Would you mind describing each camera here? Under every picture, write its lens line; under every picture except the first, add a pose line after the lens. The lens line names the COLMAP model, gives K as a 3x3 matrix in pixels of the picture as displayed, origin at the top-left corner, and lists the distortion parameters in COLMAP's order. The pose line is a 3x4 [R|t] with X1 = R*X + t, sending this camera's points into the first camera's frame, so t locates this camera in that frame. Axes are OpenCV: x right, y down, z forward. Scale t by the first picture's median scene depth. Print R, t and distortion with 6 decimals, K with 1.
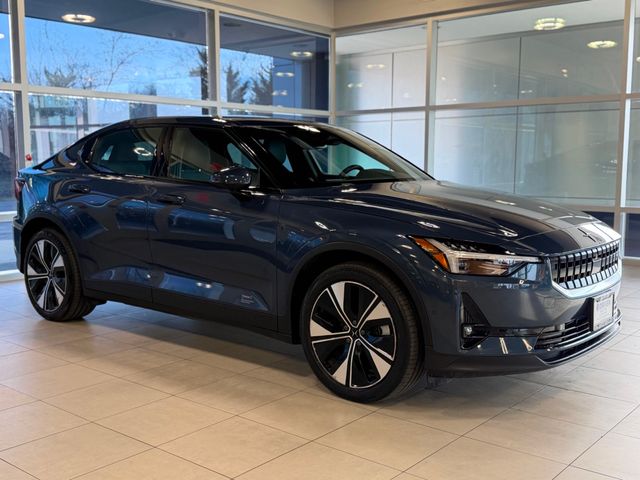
lens RADIAL K [[695.1, 0, 320.0], [0, 695.1, 240.0], [0, 0, 1]] dist [0.052587, -0.028639]
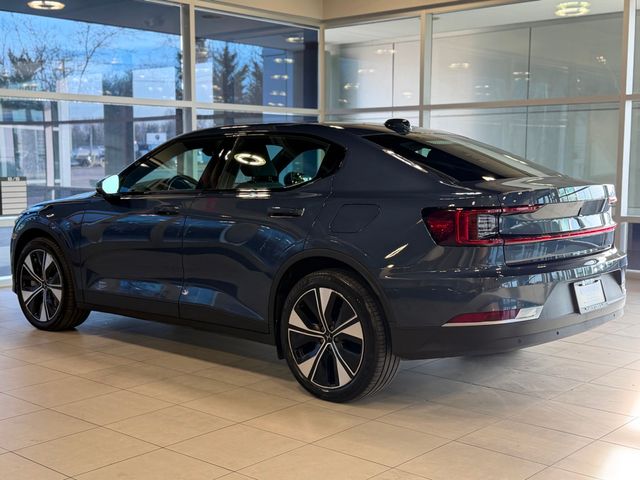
lens RADIAL K [[853.1, 0, 320.0], [0, 853.1, 240.0], [0, 0, 1]] dist [0.082271, -0.013163]
pose [[0.999638, 0.003744, -0.026644, 0.044245], [-0.004154, 0.999874, -0.015326, 0.002965], [0.026583, 0.015431, 0.999528, -0.112254]]
